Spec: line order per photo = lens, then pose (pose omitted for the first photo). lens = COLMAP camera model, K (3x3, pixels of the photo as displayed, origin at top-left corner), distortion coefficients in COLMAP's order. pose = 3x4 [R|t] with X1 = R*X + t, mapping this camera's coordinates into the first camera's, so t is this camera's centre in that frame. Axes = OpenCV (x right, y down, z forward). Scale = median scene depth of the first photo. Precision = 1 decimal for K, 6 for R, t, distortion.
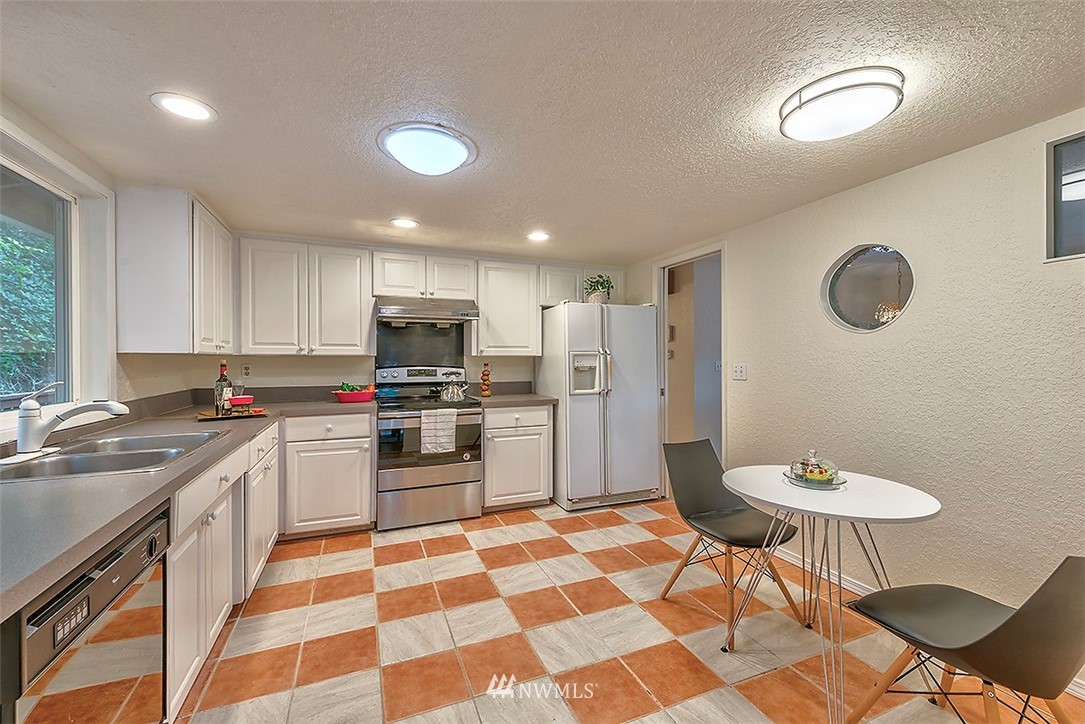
lens RADIAL K [[449.3, 0, 538.9], [0, 449.3, 361.7], [0, 0, 1]] dist [-0.002203, -0.000287]
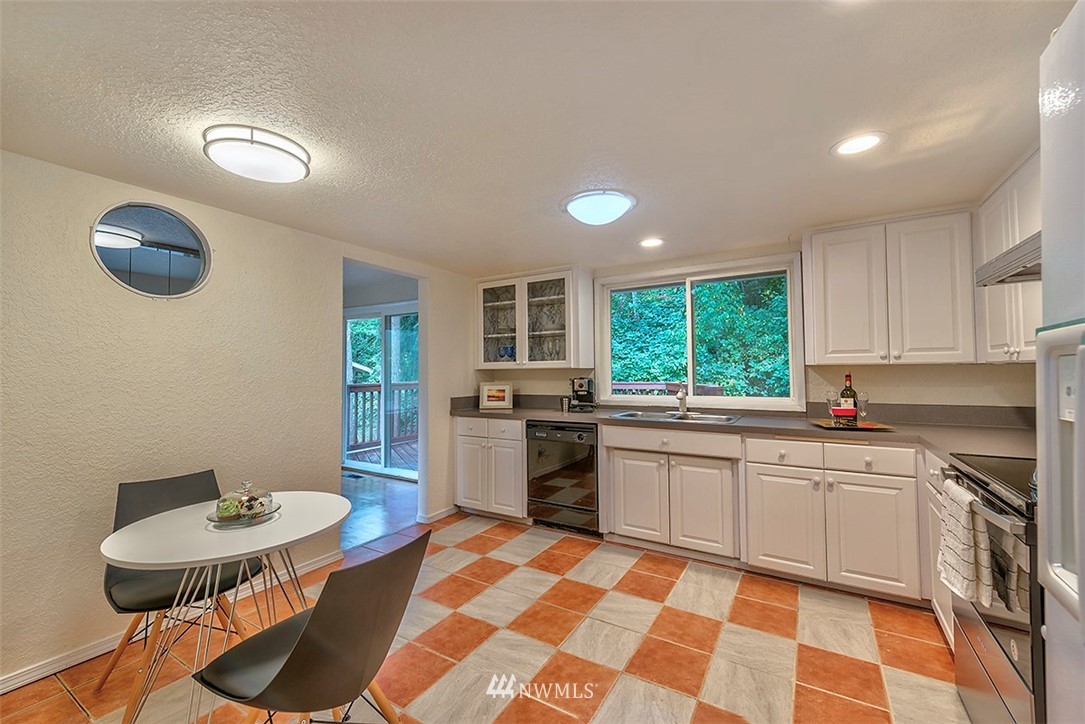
lens RADIAL K [[449.3, 0, 542.1], [0, 449.3, 359.7], [0, 0, 1]] dist [-0.002203, -0.000287]
pose [[-0.815518, -0.009773, -0.578649, 0.566333], [0.006218, 0.999652, -0.025646, -0.009701], [0.578698, -0.024512, -0.815173, 1.793189]]
